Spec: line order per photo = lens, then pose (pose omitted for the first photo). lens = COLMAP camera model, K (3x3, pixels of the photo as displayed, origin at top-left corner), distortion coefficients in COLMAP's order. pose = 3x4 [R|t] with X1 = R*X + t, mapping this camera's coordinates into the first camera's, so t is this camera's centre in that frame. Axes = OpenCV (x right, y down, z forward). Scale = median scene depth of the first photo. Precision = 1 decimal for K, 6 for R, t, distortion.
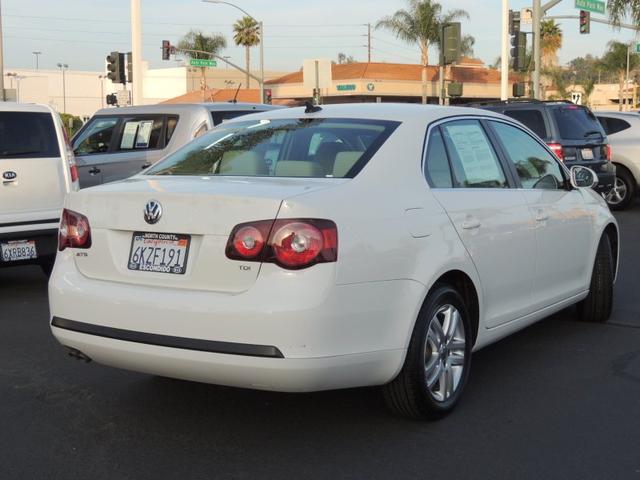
lens RADIAL K [[1036.0, 0, 319.8], [0, 1036.0, 240.5], [0, 0, 1]] dist [-0.306175, 0.000000]
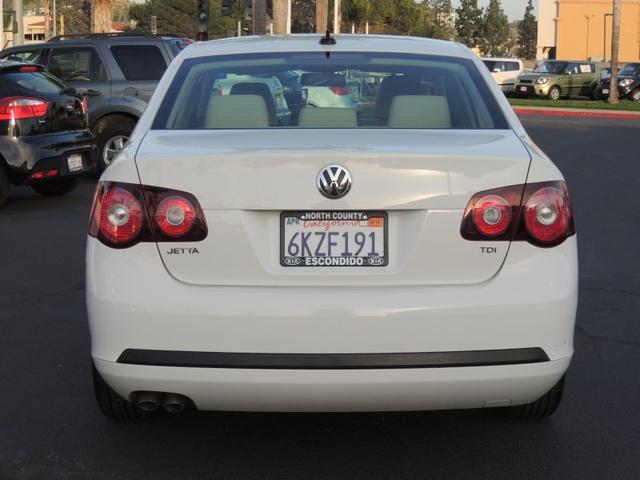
lens RADIAL K [[1118.8, 0, 320.0], [0, 1118.8, 239.7], [0, 0, 1]] dist [-0.166628, 0.000000]
pose [[0.831660, -0.076030, 0.550056, -0.587436], [0.051620, 0.996878, 0.059743, -0.033916], [-0.552881, -0.021292, 0.832988, 0.370747]]
